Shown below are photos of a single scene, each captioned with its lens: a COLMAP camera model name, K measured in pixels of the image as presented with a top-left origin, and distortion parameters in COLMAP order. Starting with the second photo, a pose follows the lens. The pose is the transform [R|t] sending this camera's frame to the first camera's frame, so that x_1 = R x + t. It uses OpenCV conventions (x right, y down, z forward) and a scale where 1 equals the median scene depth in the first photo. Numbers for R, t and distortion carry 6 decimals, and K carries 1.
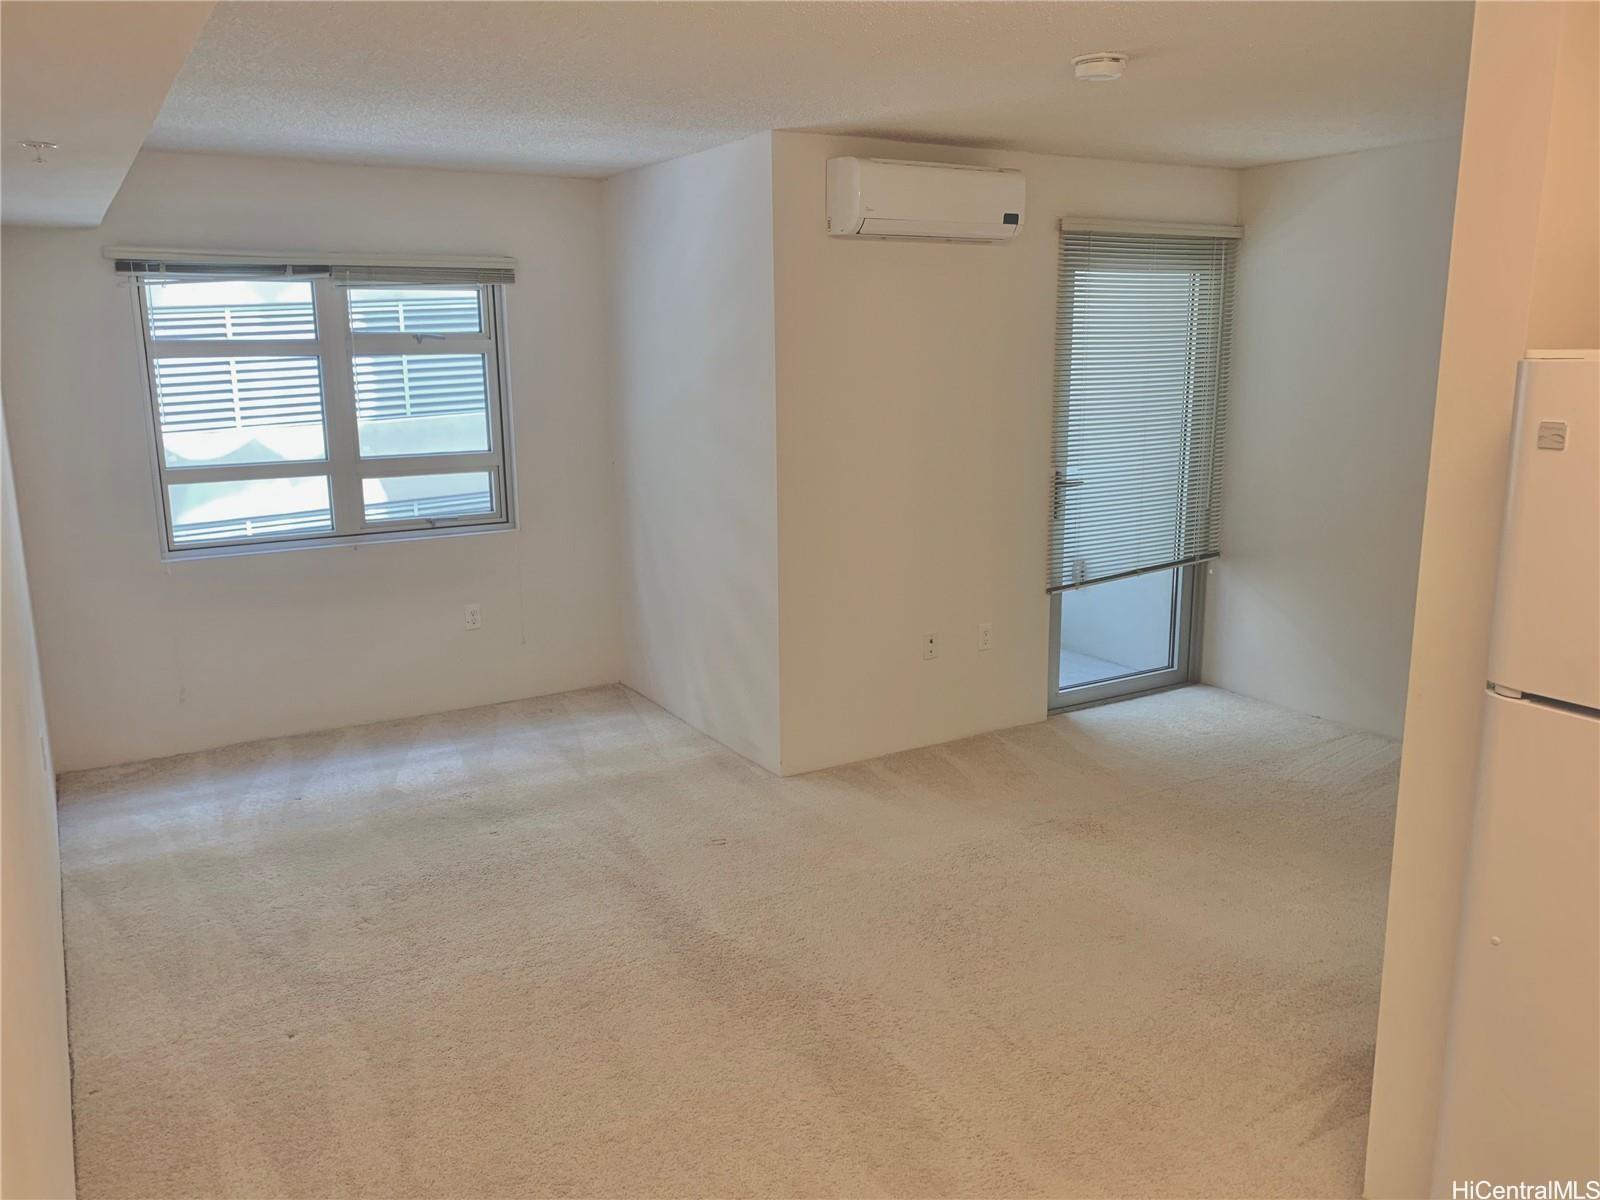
lens RADIAL K [[1223.9, 0, 800.0], [0, 1223.9, 600.0], [0, 0, 1]] dist [0.009181, 0.001822]
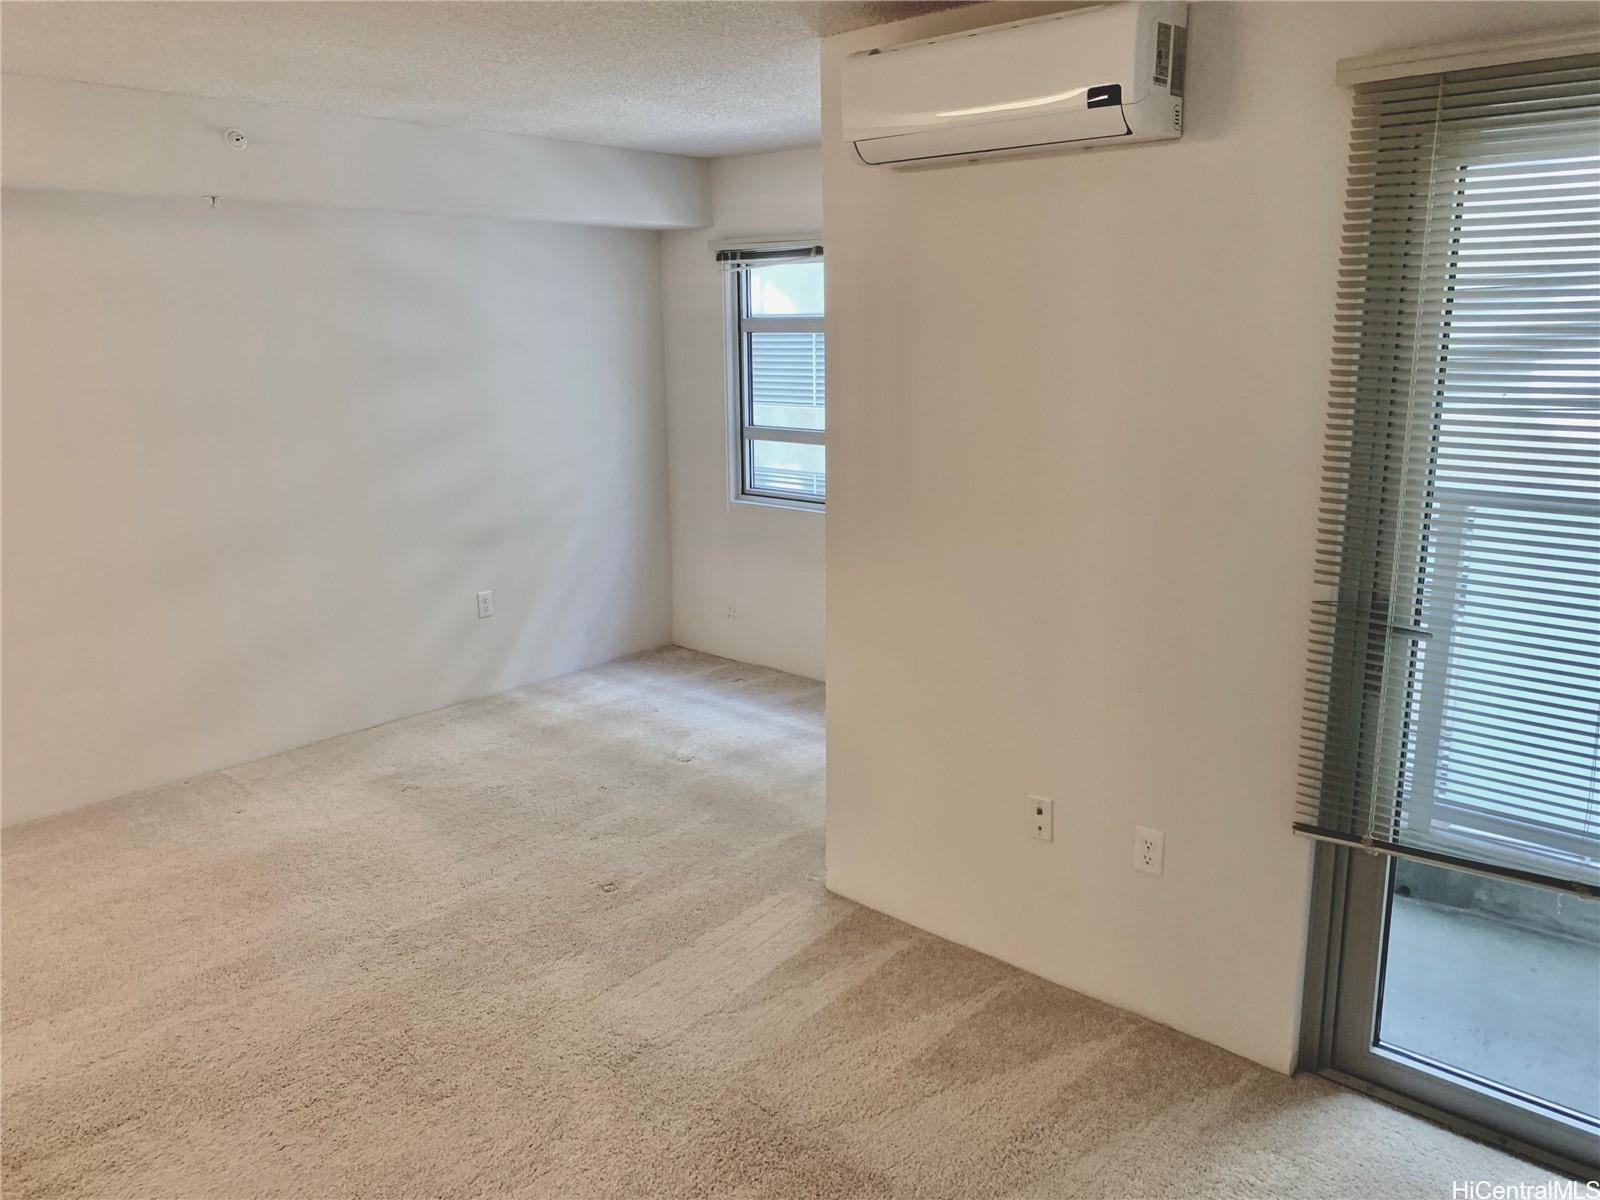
lens RADIAL K [[1213.7, 0, 803.2], [0, 1213.7, 577.1], [0, 0, 1]] dist [0.031926, 0.001485]
pose [[0.286771, 0.205976, -0.935594, 0.640168], [-0.198743, 0.968157, 0.152228, -0.154044], [0.937157, 0.142289, 0.318575, 0.696635]]
